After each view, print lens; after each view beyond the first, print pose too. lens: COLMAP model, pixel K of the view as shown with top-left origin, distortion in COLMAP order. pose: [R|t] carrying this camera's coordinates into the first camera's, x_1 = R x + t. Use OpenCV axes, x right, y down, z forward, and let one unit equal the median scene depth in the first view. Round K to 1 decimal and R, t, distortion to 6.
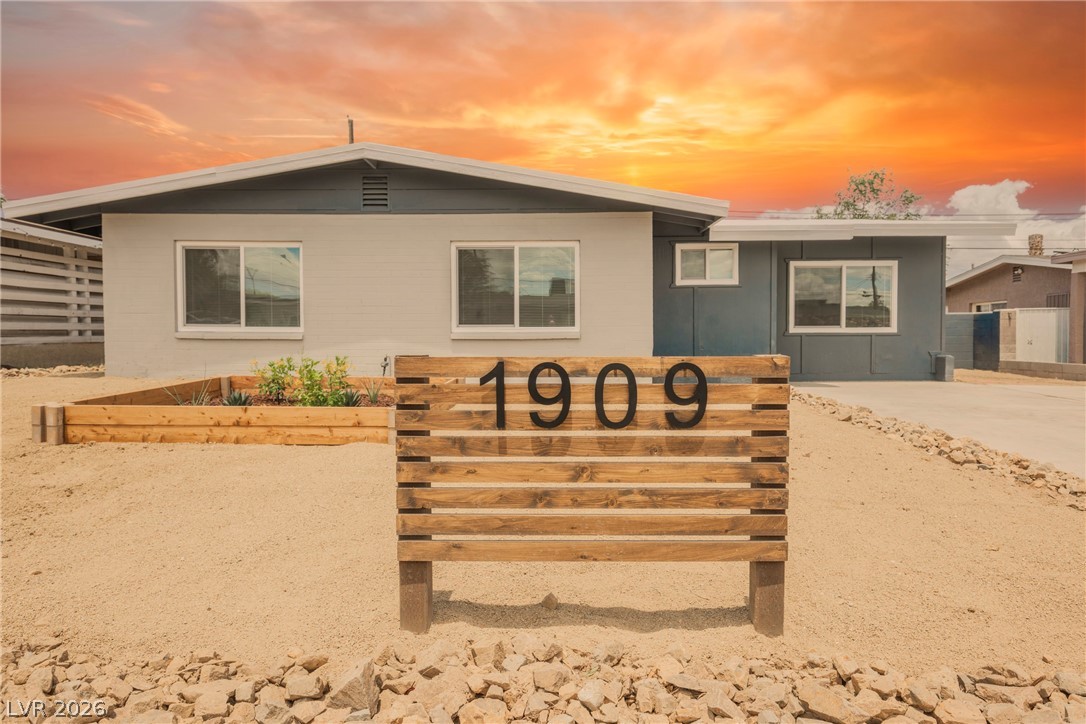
lens RADIAL K [[660.2, 0, 543.0], [0, 660.2, 362.0], [0, 0, 1]] dist [0.000430, 0.000078]
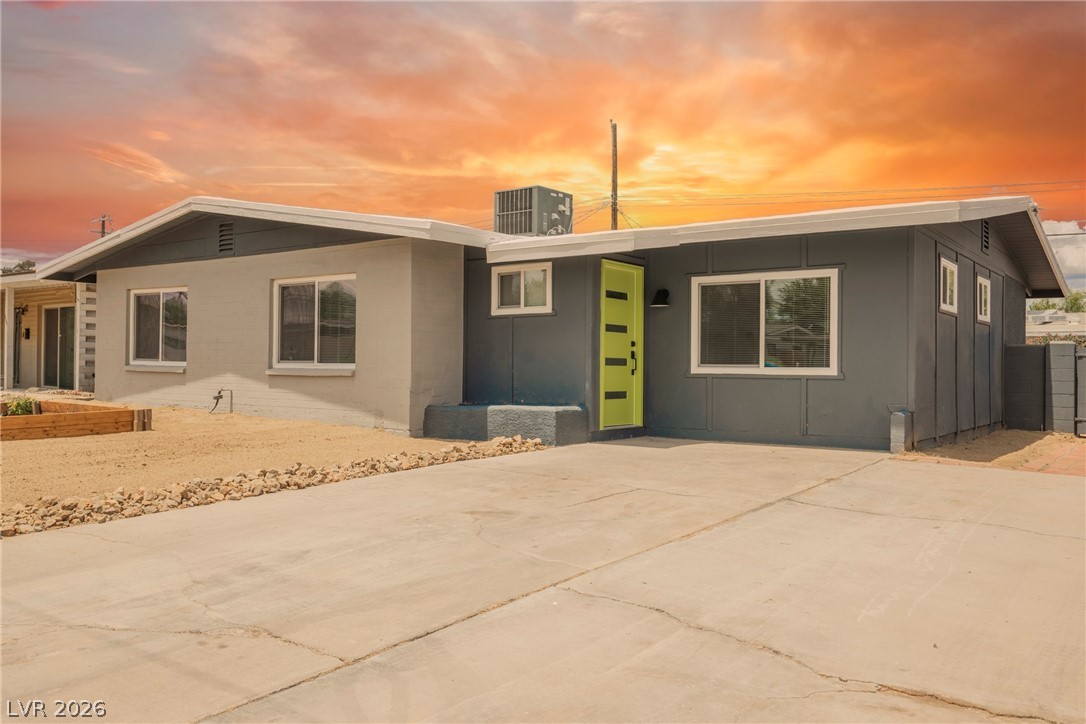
lens RADIAL K [[880.2, 0, 543.0], [0, 880.2, 362.0], [0, 0, 1]] dist [0.005543, 0.000605]
pose [[0.824551, 0.003295, -0.565777, 0.798066], [-0.038442, 0.997998, -0.050212, -0.001546], [0.564479, 0.063152, 0.823028, 0.095513]]
